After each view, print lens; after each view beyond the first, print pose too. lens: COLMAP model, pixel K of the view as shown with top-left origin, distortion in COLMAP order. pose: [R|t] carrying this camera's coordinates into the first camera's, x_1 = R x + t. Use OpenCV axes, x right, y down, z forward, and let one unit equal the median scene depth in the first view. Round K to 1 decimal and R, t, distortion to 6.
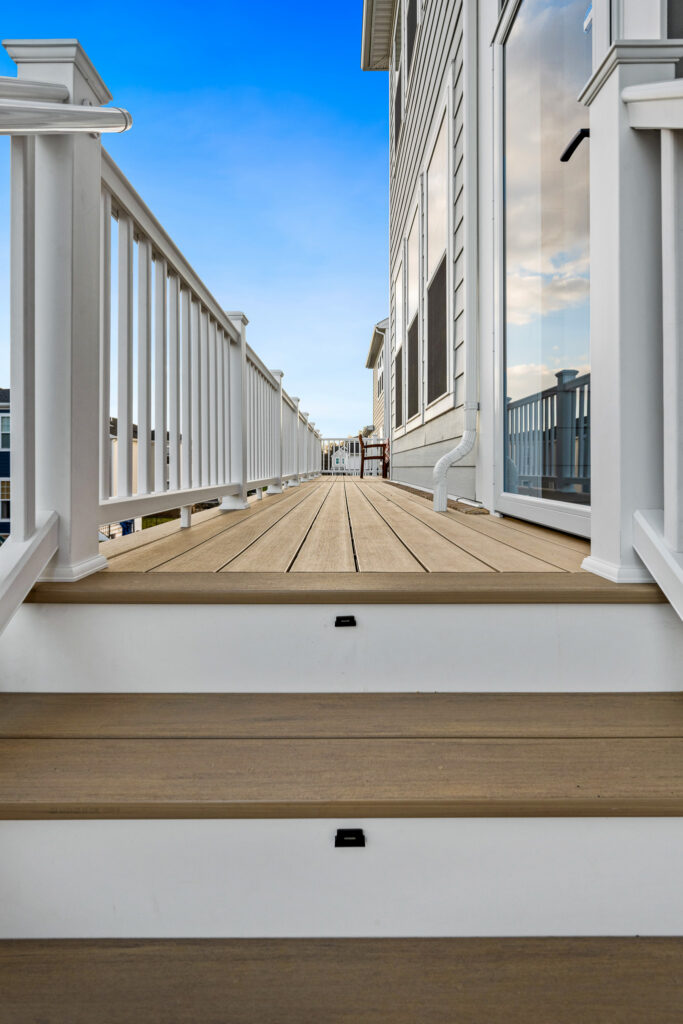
lens RADIAL K [[460.6, 0, 340.9], [0, 460.6, 480.4], [0, 0, 1]] dist [-0.000538, -0.000118]
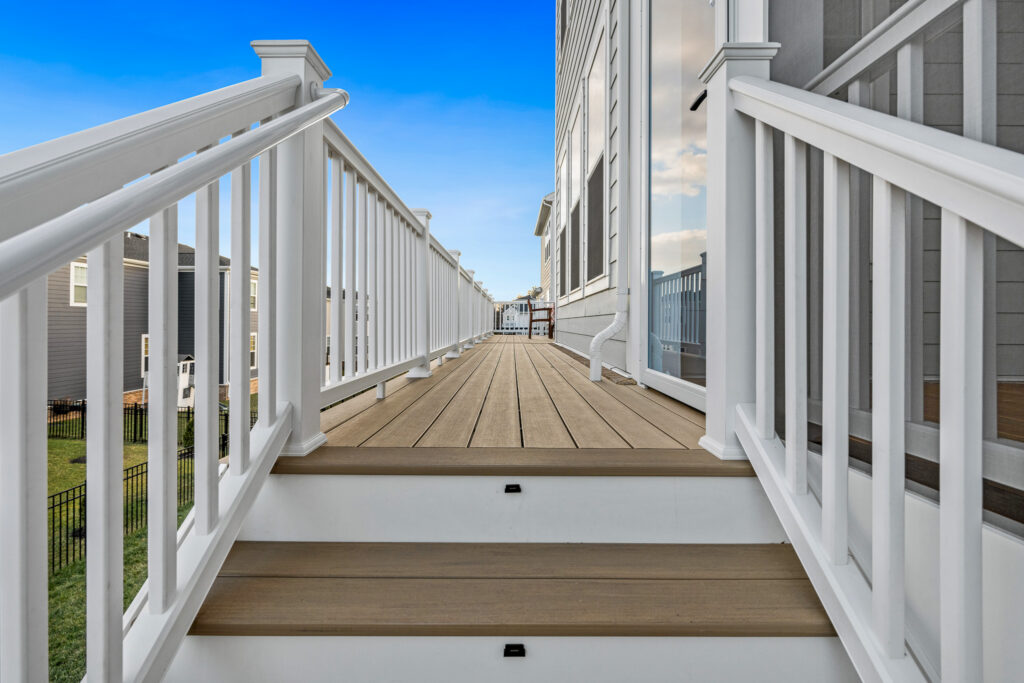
lens RADIAL K [[430.3, 0, 510.5], [0, 430.3, 333.8], [0, 0, 1]] dist [-0.002619, 0.000519]
pose [[0.999985, 0.004972, -0.002243, 0.003054], [-0.004951, 0.999945, 0.009244, -0.113347], [0.002289, -0.009233, 0.999955, -0.170061]]
